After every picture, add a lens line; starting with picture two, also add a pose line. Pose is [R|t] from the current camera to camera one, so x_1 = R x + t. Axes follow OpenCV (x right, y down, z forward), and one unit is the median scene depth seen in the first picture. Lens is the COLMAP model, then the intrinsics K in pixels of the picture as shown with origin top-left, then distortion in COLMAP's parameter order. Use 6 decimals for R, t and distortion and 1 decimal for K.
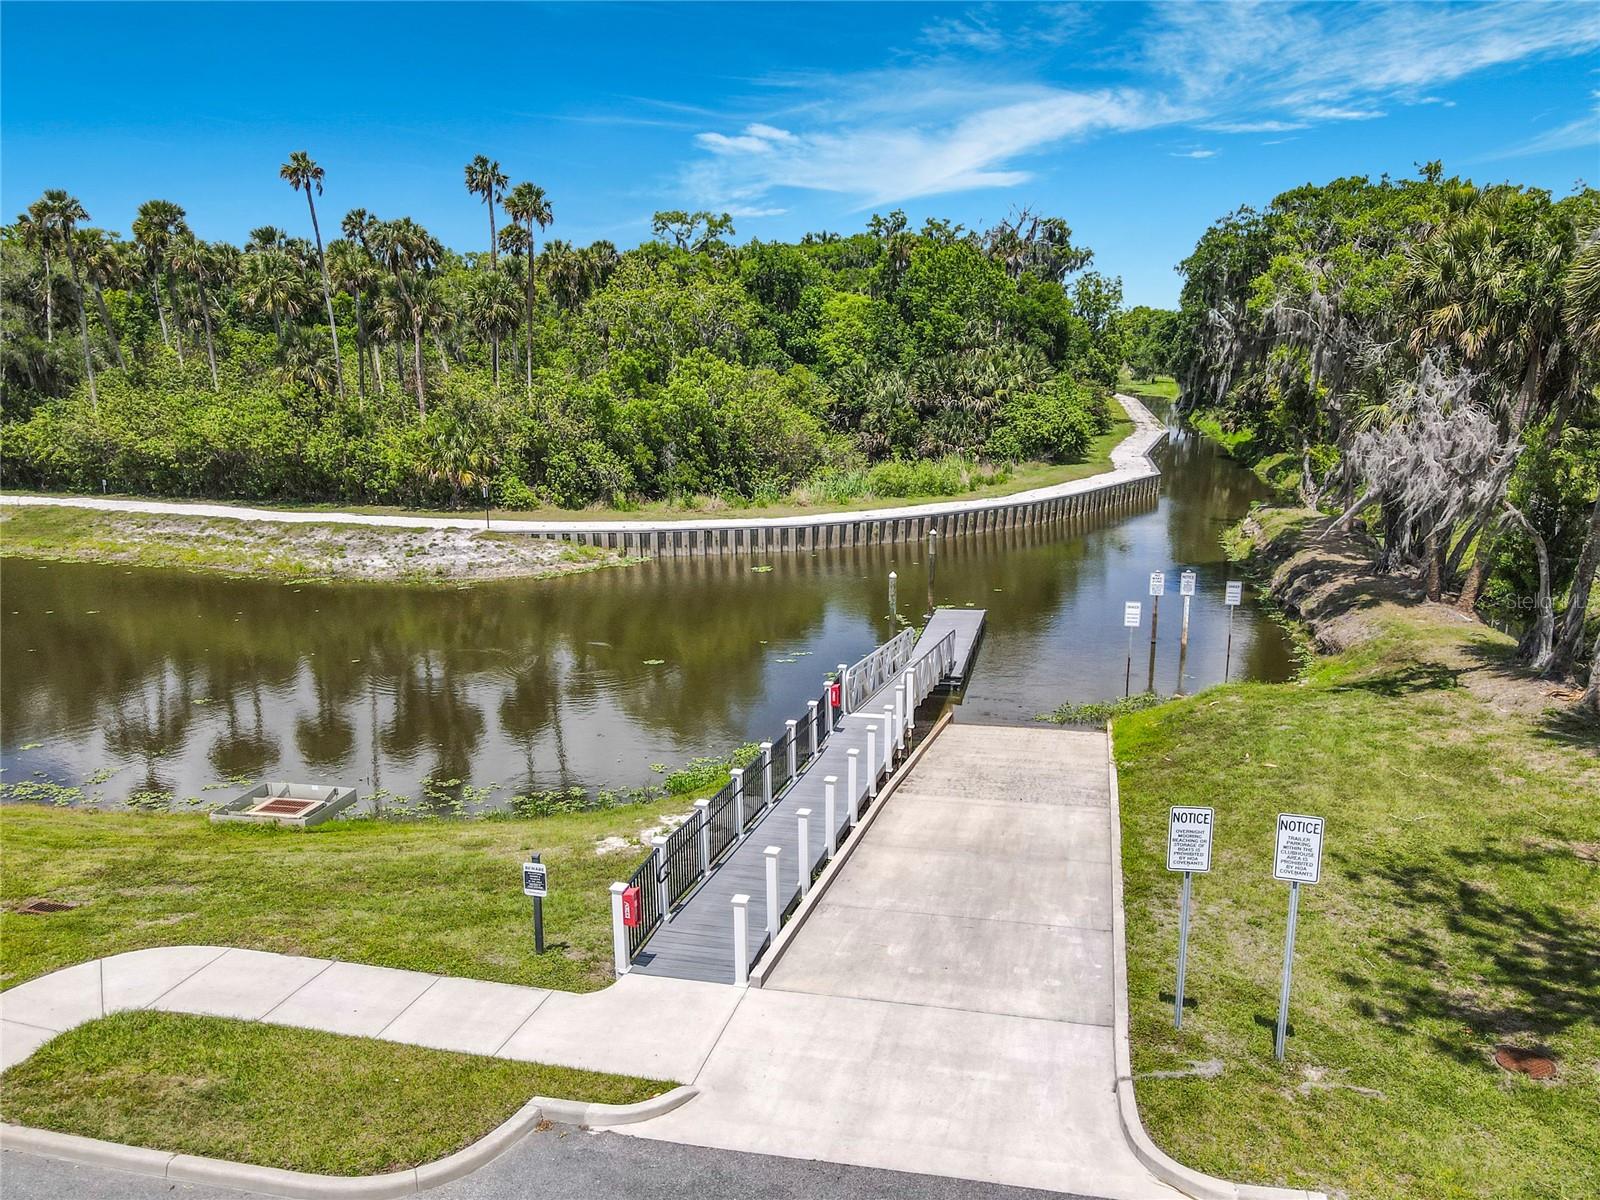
lens RADIAL K [[1131.0, 0, 803.4], [0, 1131.0, 633.9], [0, 0, 1]] dist [-0.001466, -0.003306]
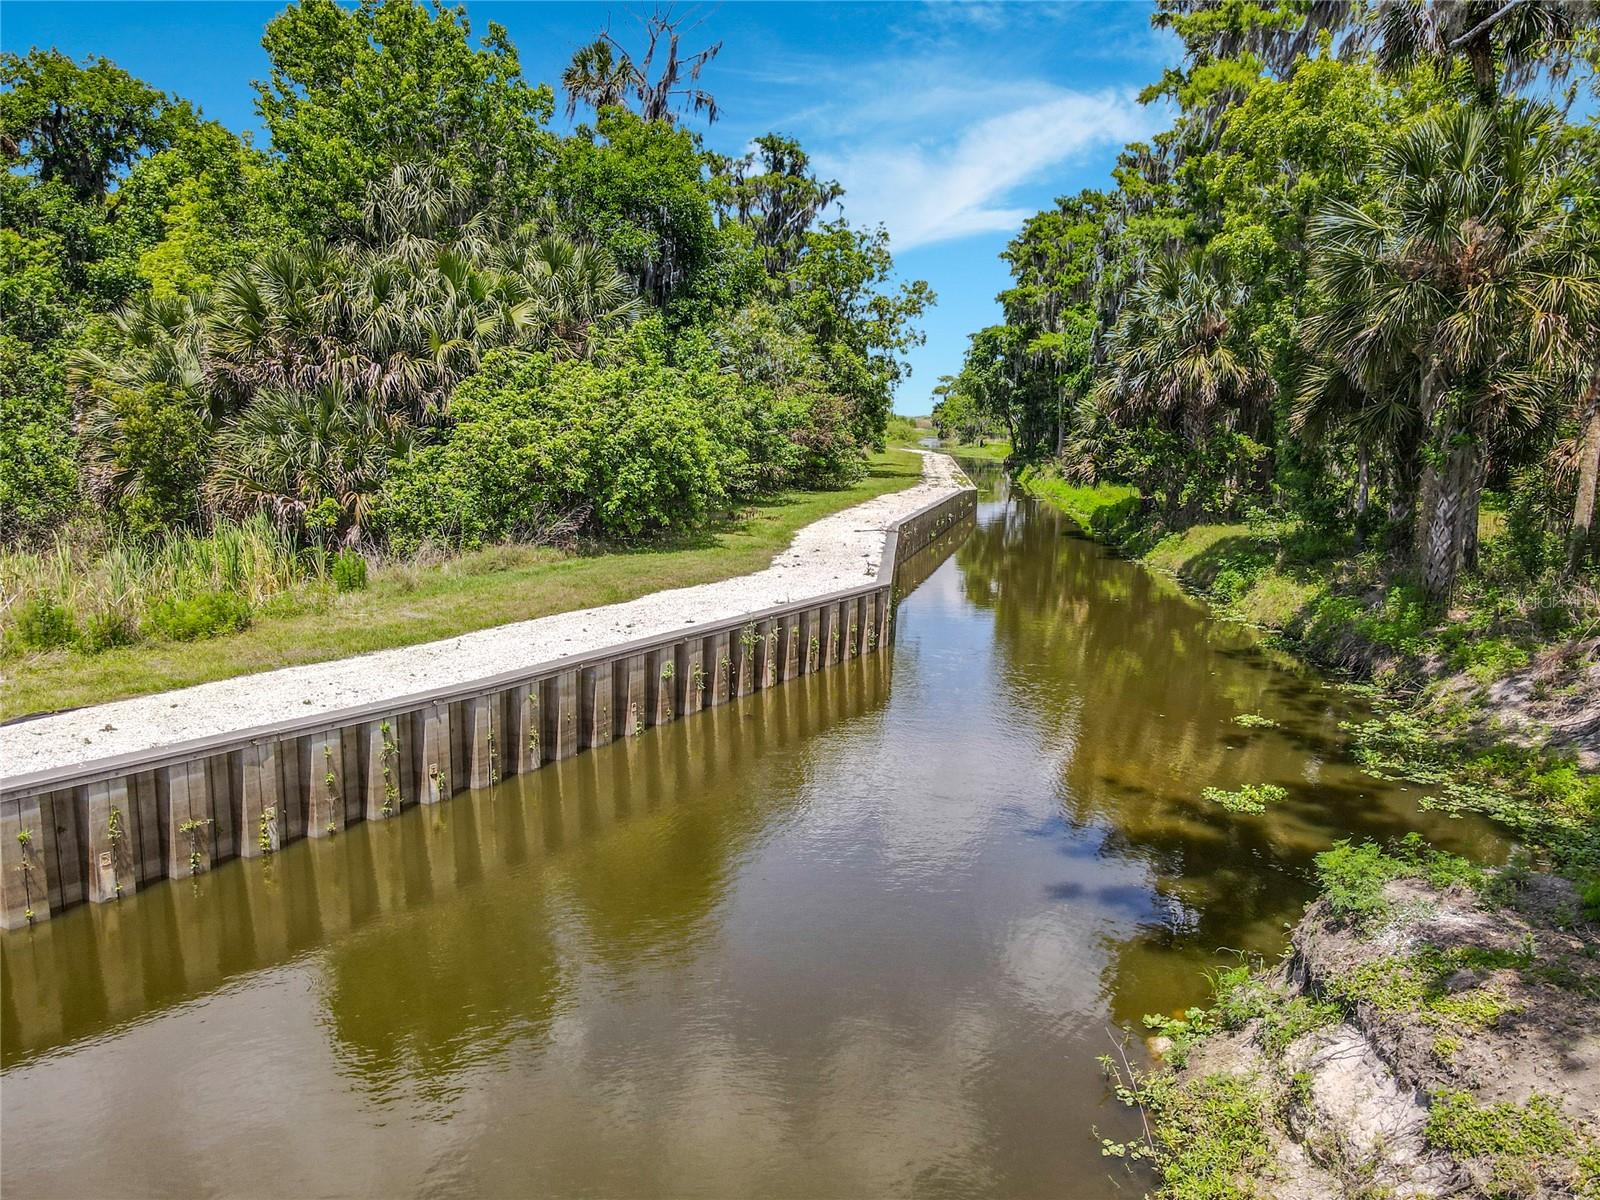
lens RADIAL K [[1184.8, 0, 797.9], [0, 1184.8, 601.5], [0, 0, 1]] dist [-0.001147, -0.005592]
pose [[0.991742, -0.004352, 0.128174, 0.197616], [0.017192, 0.994915, -0.099243, -0.083377], [-0.127090, 0.100627, 0.986774, 0.540339]]
